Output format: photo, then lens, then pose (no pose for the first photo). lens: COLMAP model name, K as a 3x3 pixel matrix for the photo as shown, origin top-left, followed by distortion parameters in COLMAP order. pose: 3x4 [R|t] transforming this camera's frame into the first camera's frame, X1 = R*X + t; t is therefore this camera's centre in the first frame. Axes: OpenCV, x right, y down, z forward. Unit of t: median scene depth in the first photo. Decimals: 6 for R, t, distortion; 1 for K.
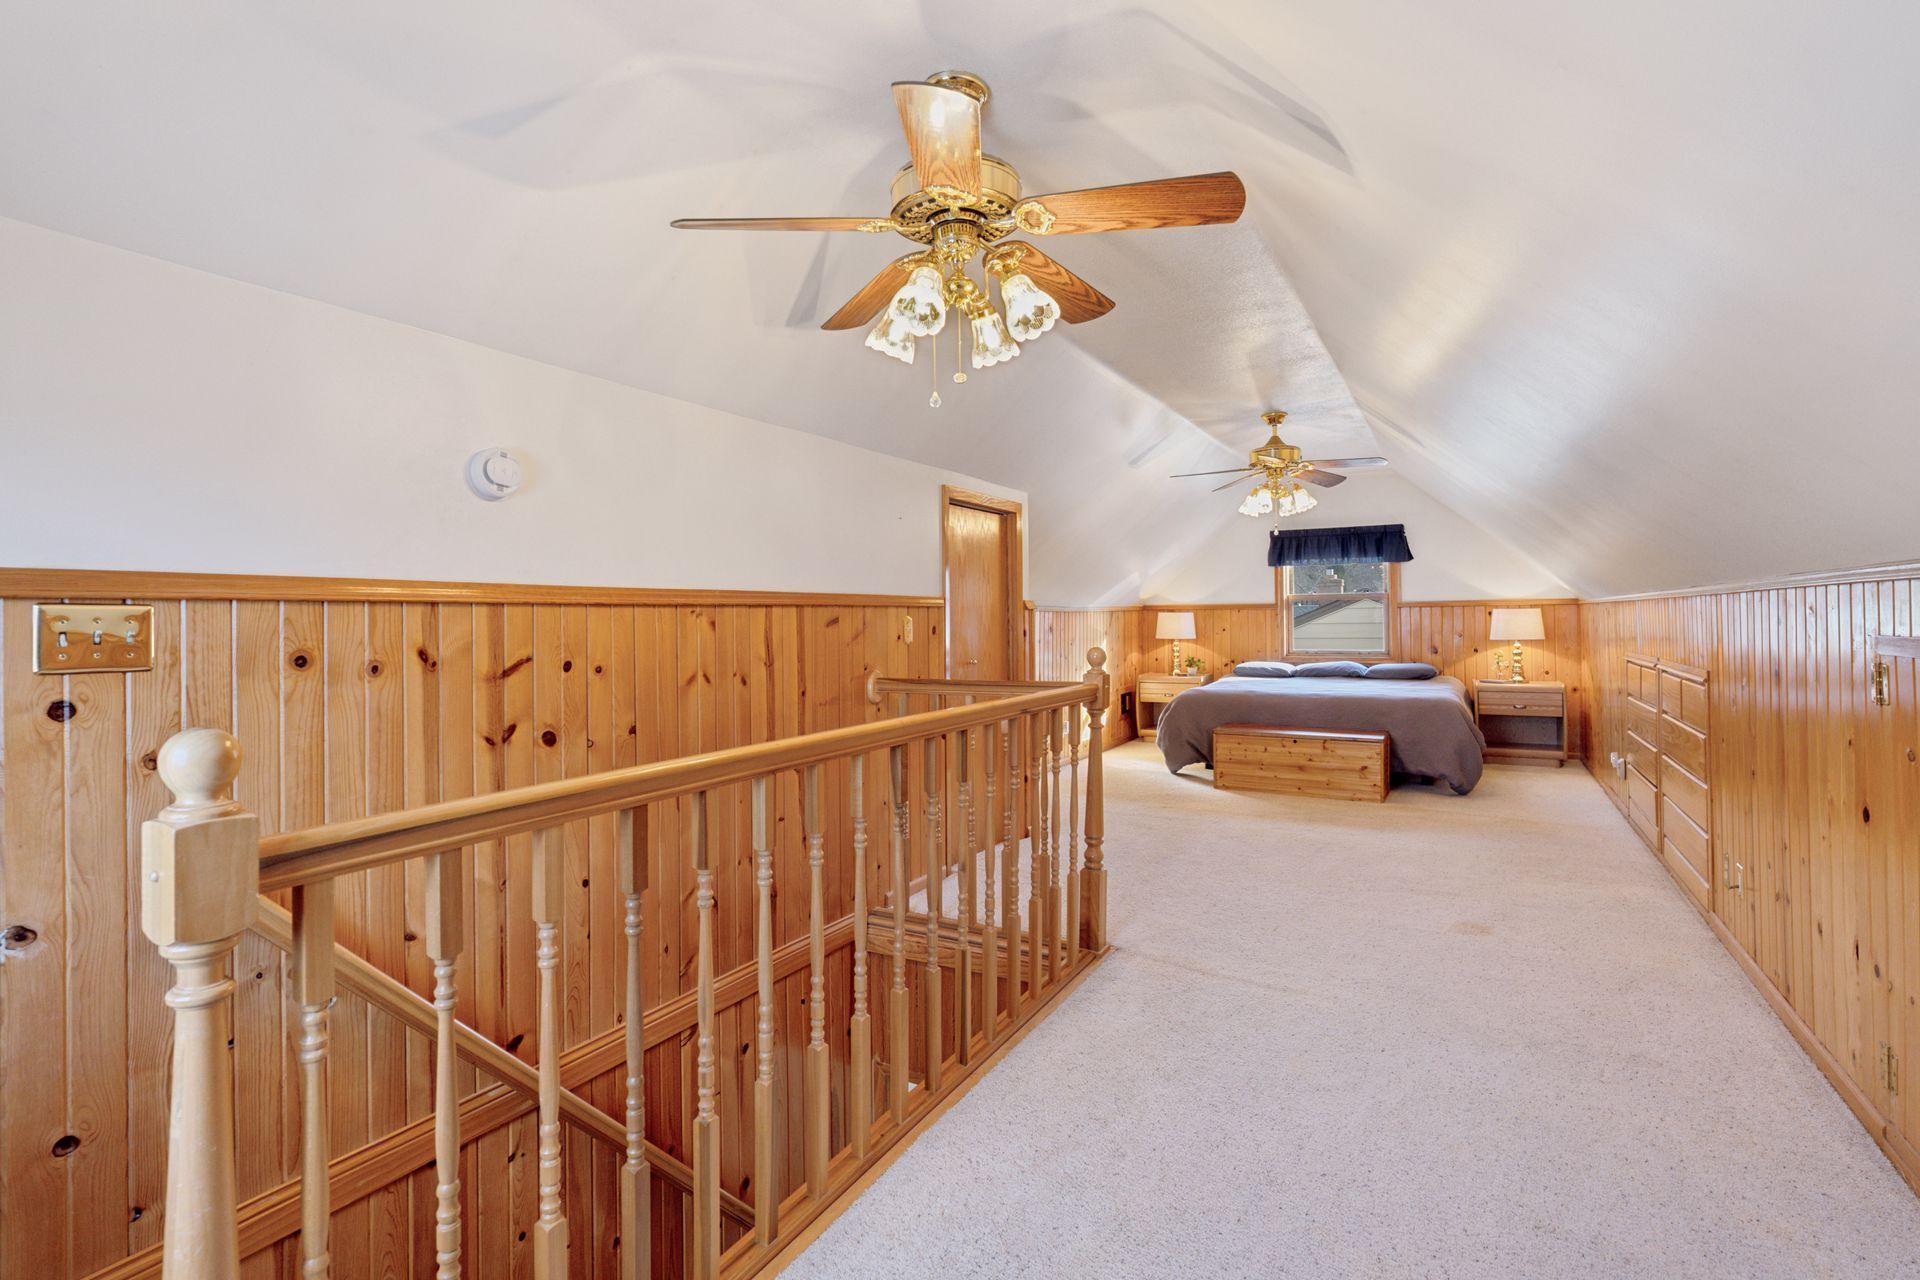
lens RADIAL K [[911.6, 0, 951.8], [0, 911.6, 613.0], [0, 0, 1]] dist [0.000021, 0.002433]
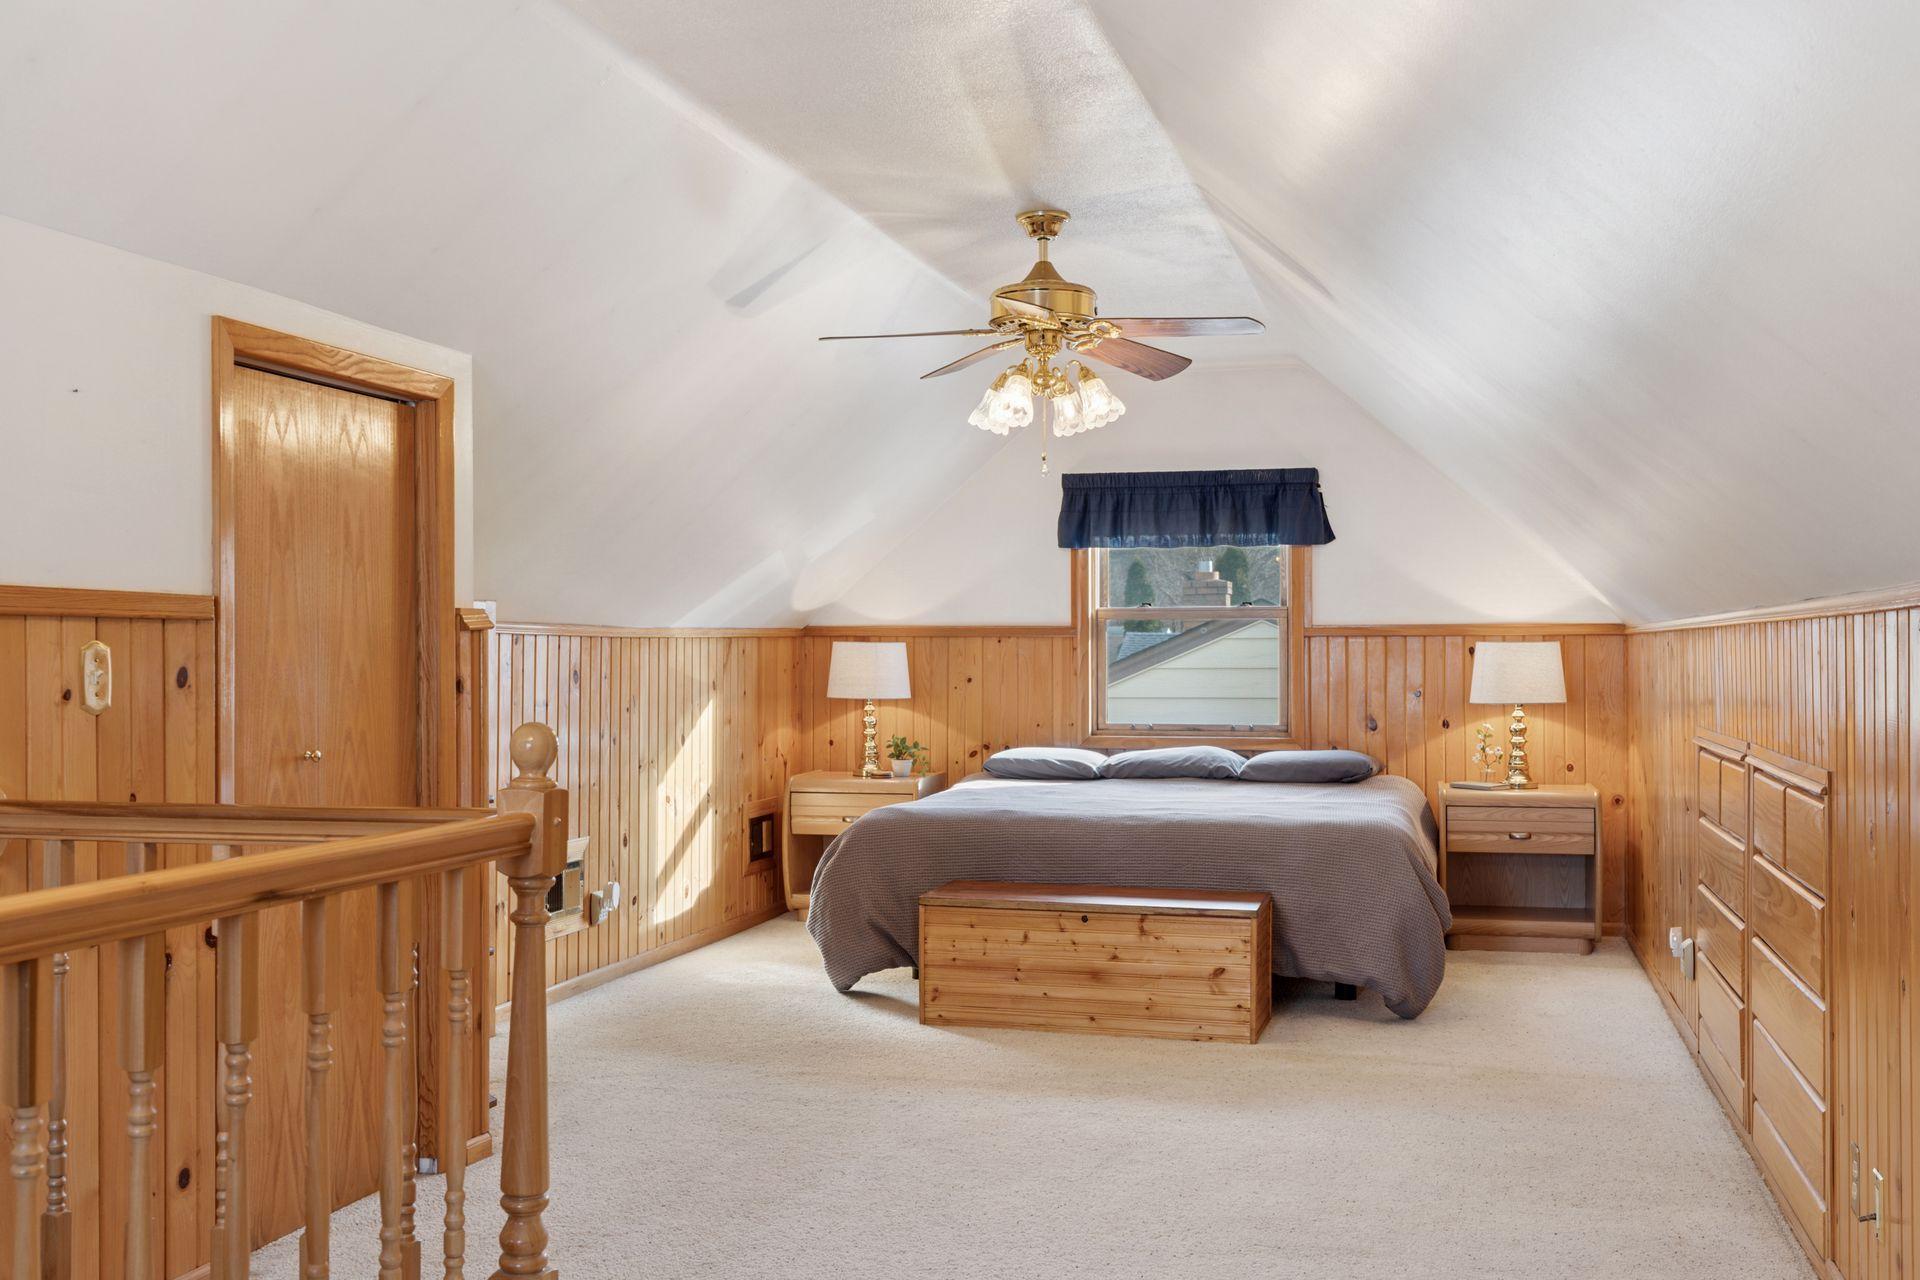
lens RADIAL K [[1885.5, 0, 952.7], [0, 1885.5, 652.7], [0, 0, 1]] dist [0.005784, 0.000000]
pose [[0.968766, 0.009547, 0.247792, 0.069522], [-0.010919, 0.999932, 0.004163, 0.000548], [-0.247735, -0.006739, 0.968804, 0.077695]]
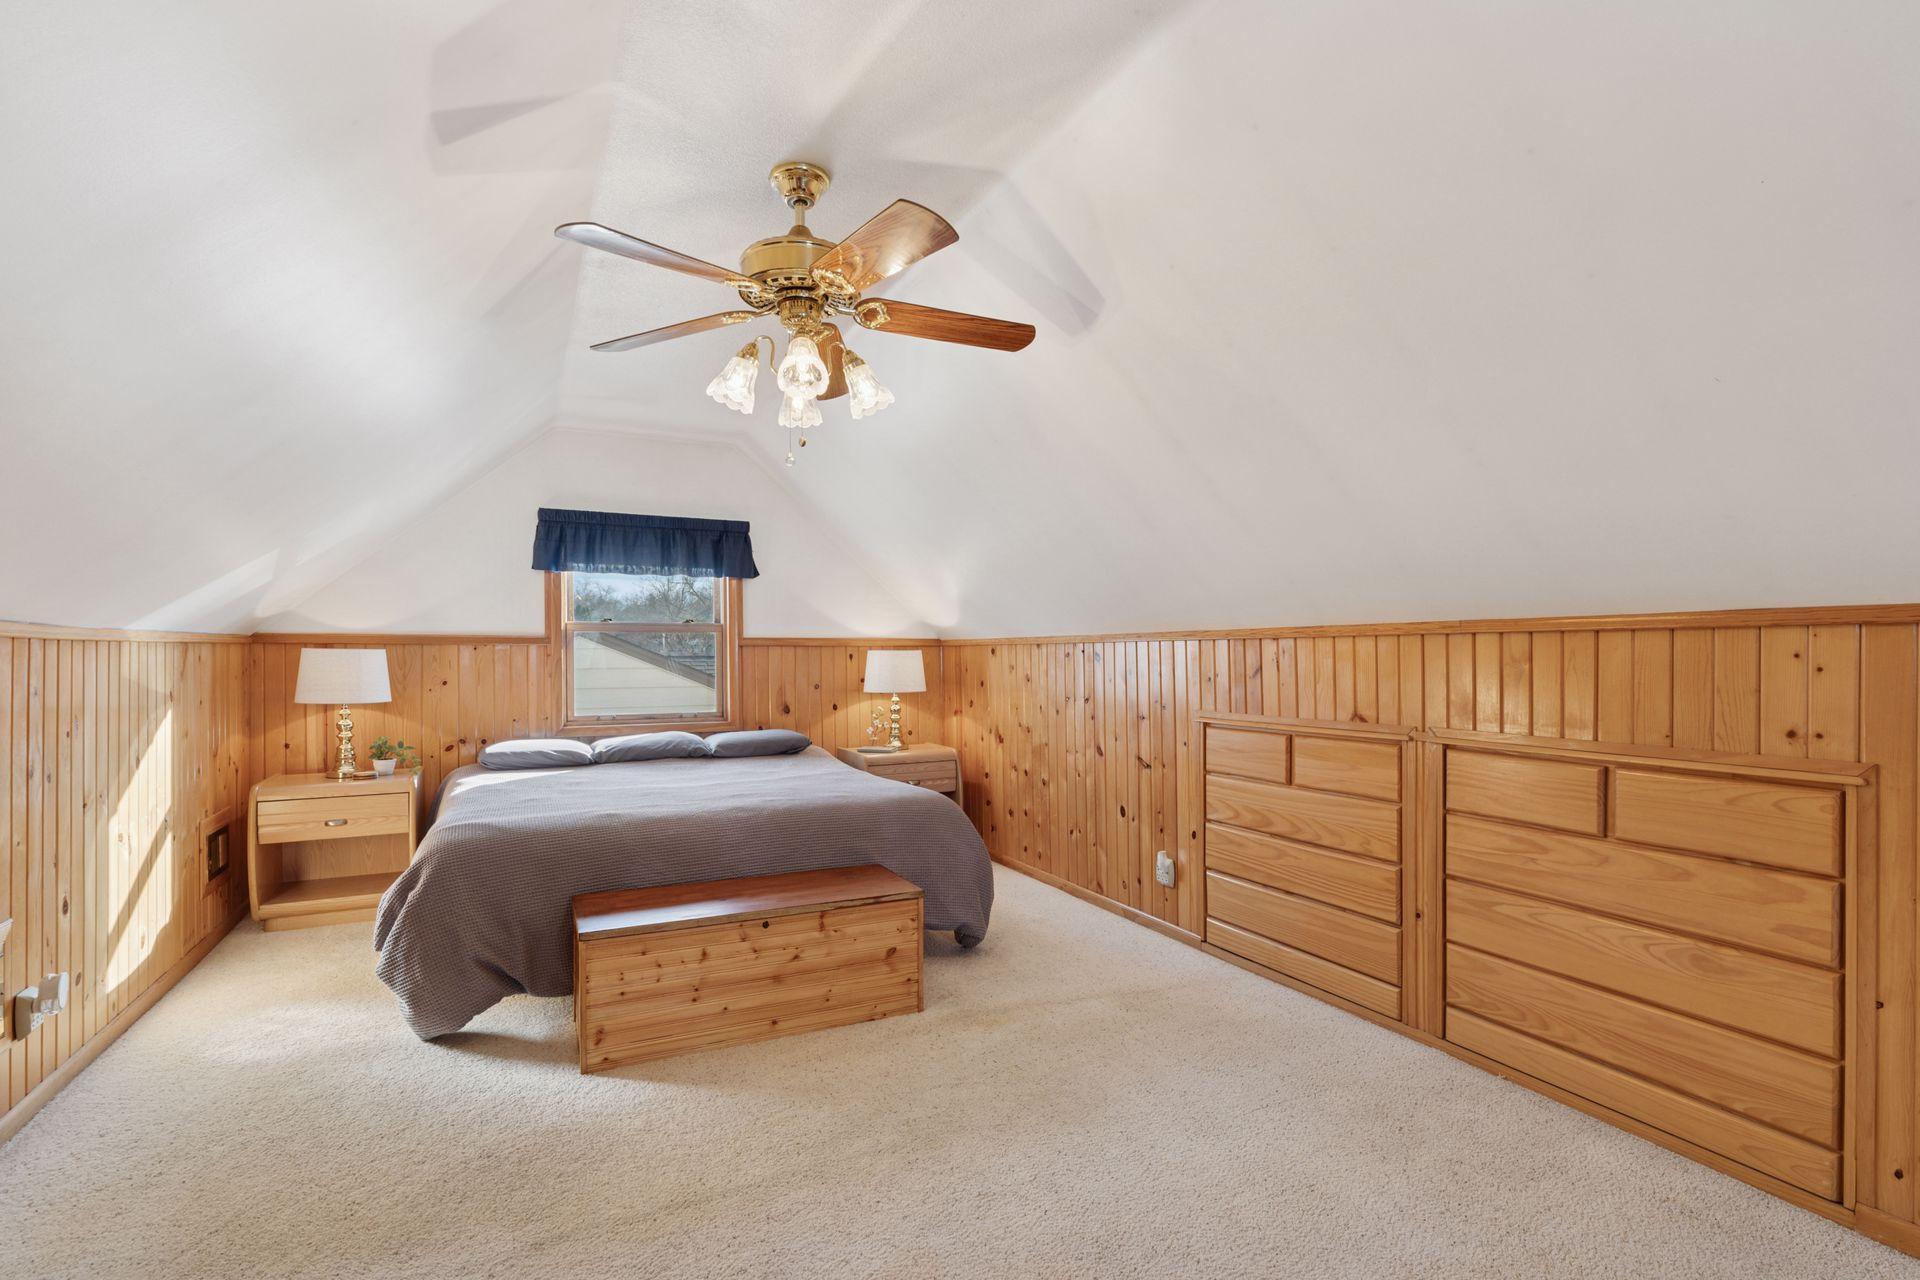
lens RADIAL K [[911.6, 0, 972.6], [0, 911.6, 661.9], [0, 0, 1]] dist [0.000021, 0.002433]
pose [[0.569261, 0.003983, 0.822147, 0.052047], [-0.008209, 0.999966, 0.000839, 0.004757], [-0.822116, -0.007227, 0.569274, 0.651106]]
